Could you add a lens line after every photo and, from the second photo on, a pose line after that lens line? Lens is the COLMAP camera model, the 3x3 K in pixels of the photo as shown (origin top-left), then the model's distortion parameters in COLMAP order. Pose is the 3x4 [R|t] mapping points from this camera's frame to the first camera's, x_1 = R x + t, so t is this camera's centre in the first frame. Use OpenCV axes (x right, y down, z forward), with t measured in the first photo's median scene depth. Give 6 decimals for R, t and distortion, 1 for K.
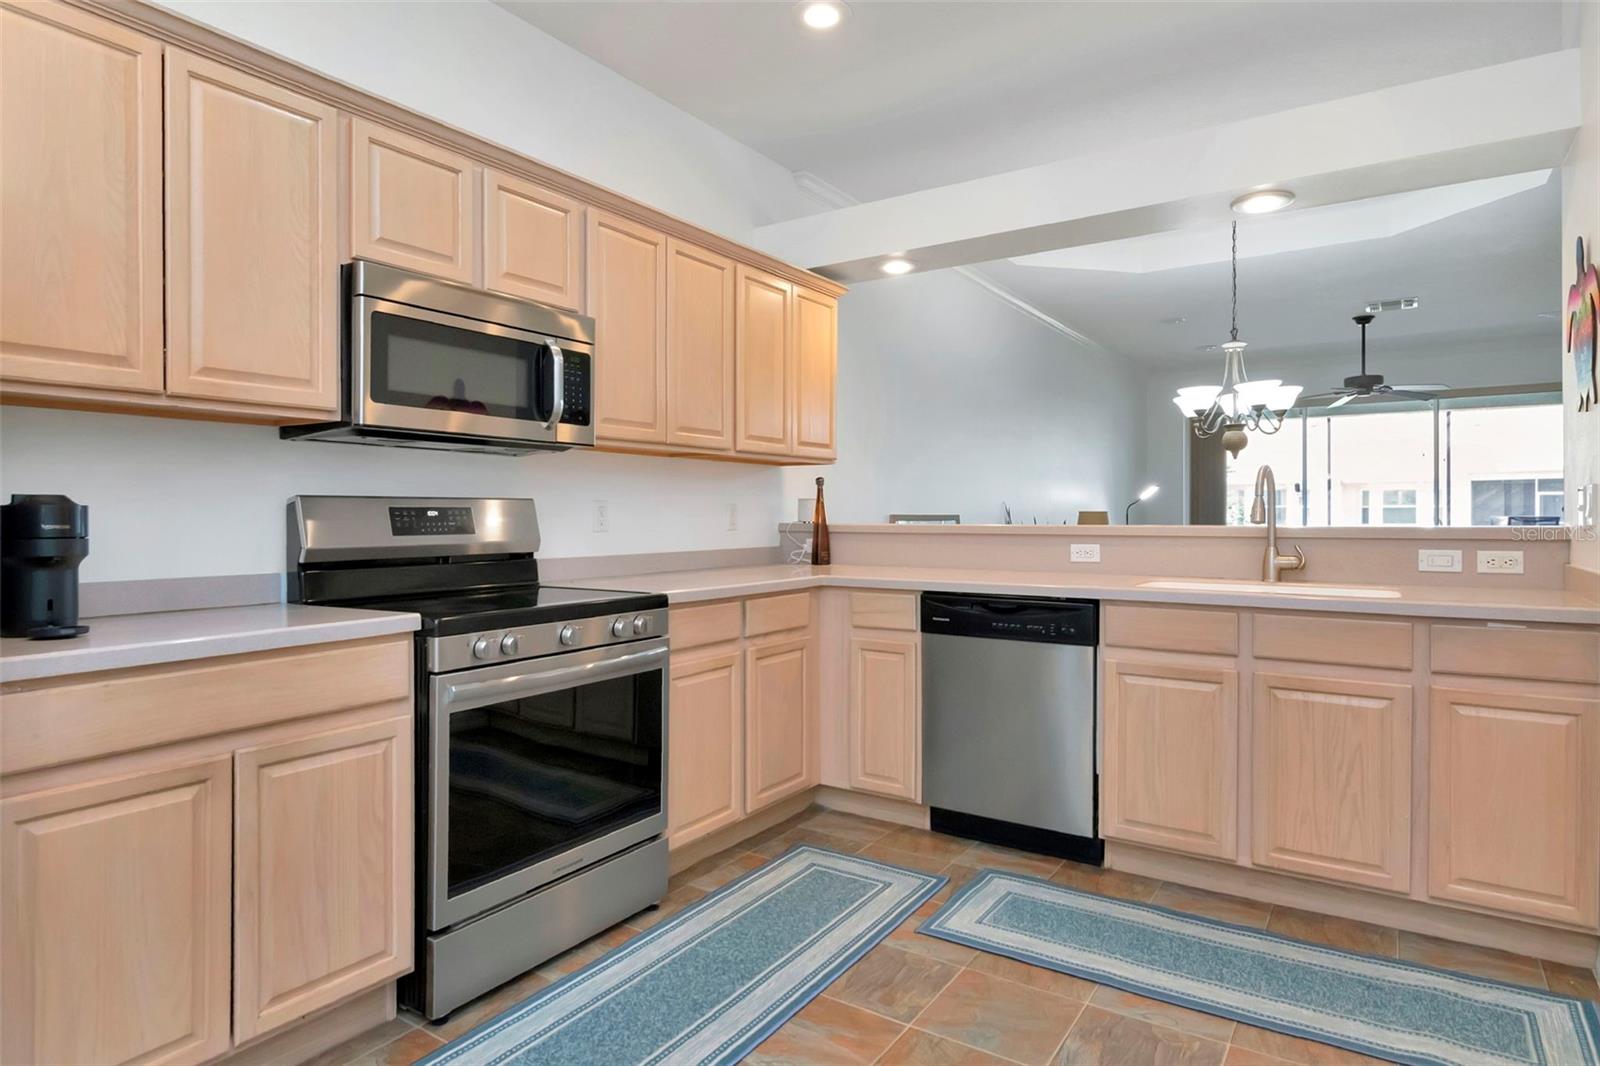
lens RADIAL K [[902.6, 0, 803.5], [0, 902.6, 519.2], [0, 0, 1]] dist [0.000991, 0.000082]
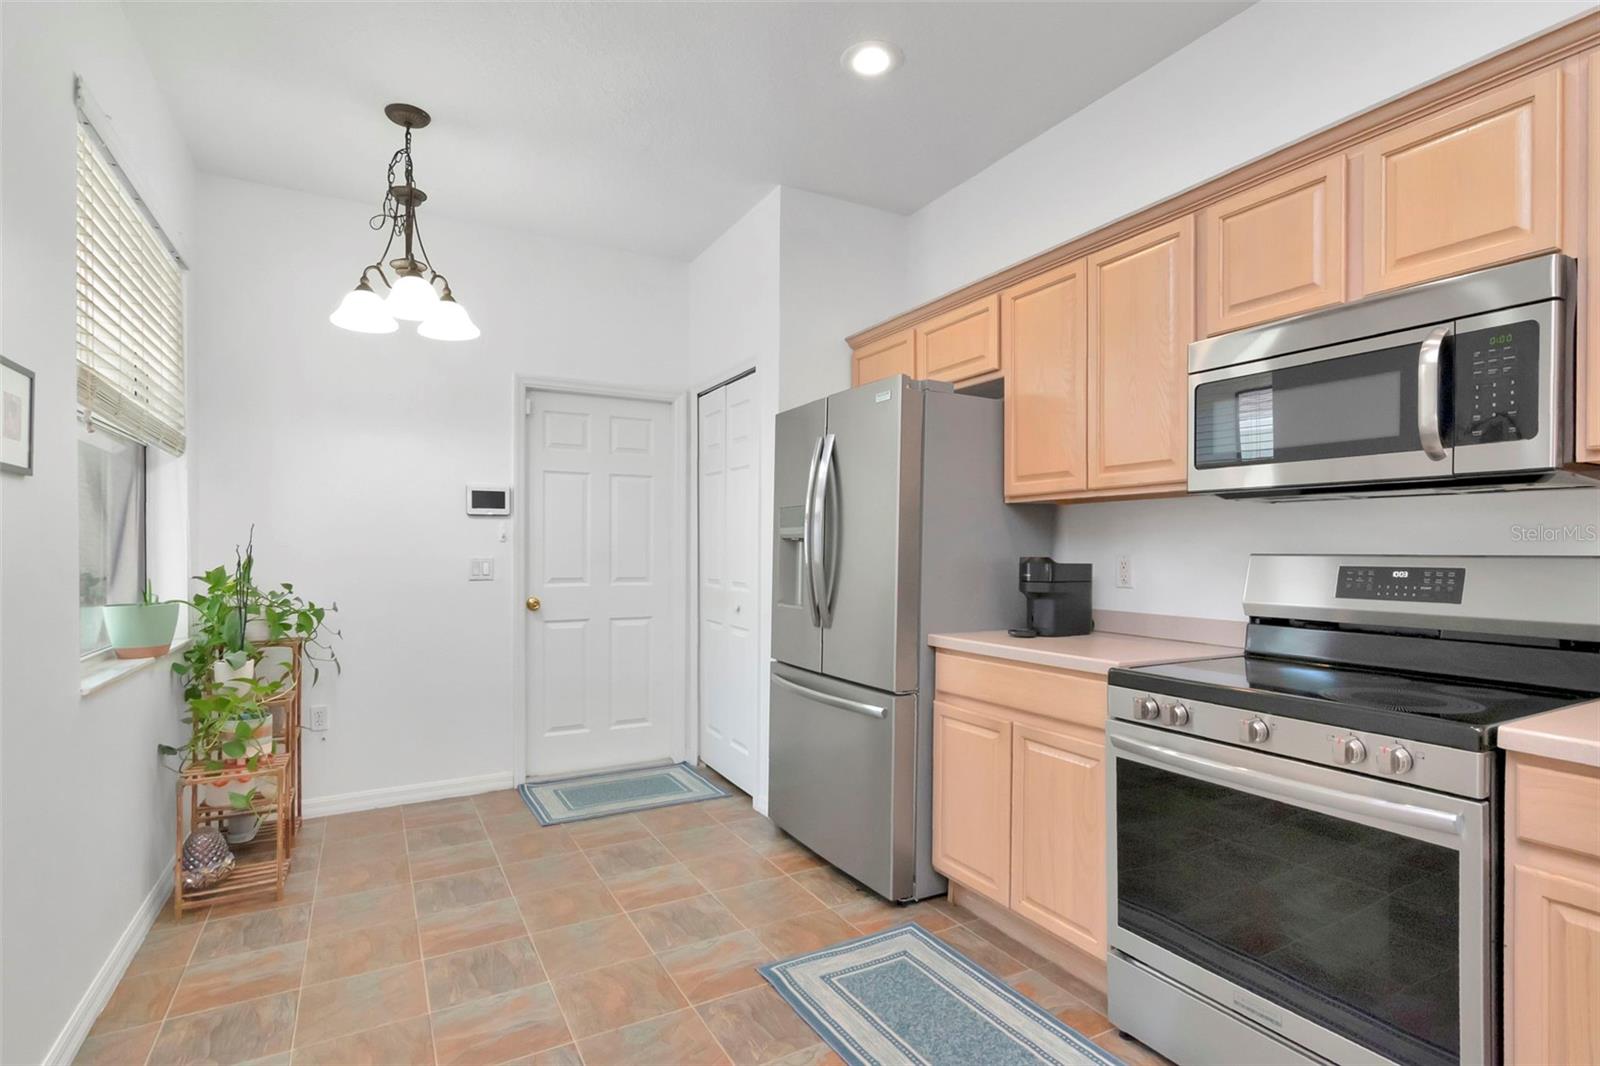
lens RADIAL K [[798.5, 0, 804.3], [0, 798.5, 558.4], [0, 0, 1]] dist [0.018088, -0.016557]
pose [[-0.475531, 0.010738, -0.879633, 0.501916], [-0.004318, 0.999885, 0.014541, -0.029872], [0.879688, 0.010712, -0.475430, 0.880450]]
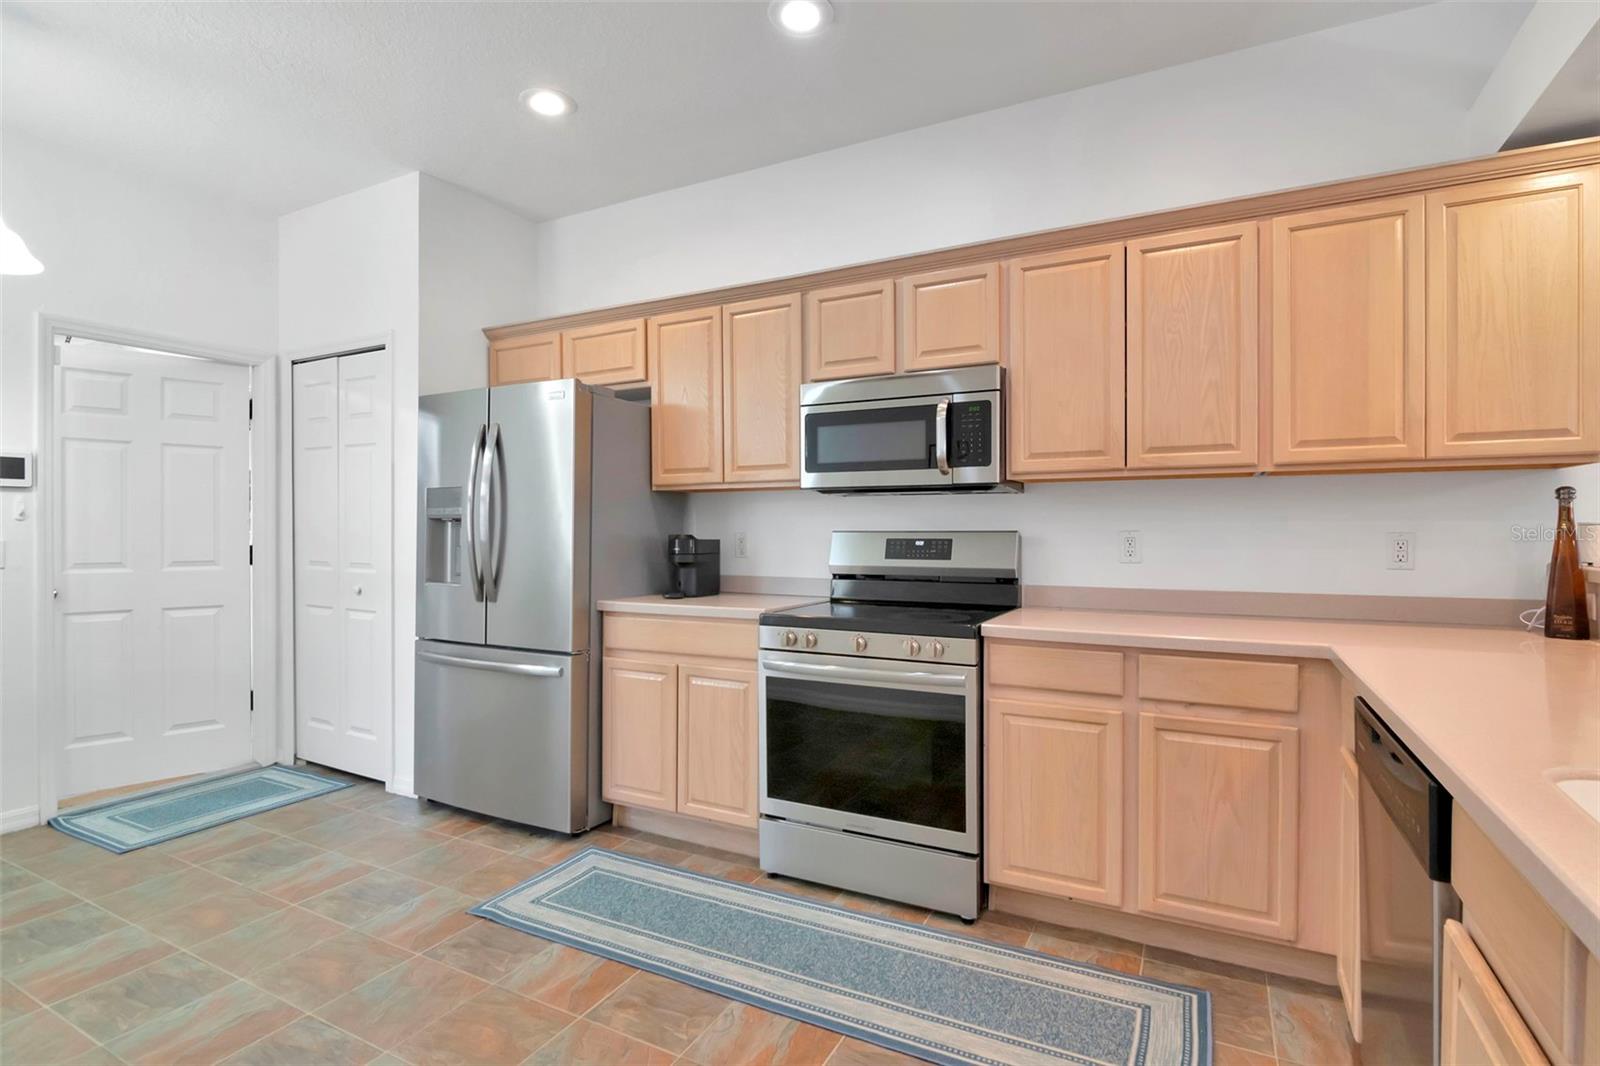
lens RADIAL K [[785.2, 0, 811.4], [0, 785.2, 531.4], [0, 0, 1]] dist [0.001689, -0.013040]
pose [[0.095071, 0.005837, -0.995453, 0.735609], [-0.002154, 0.999982, 0.005658, -0.030470], [0.995468, 0.001606, 0.095082, 0.741309]]
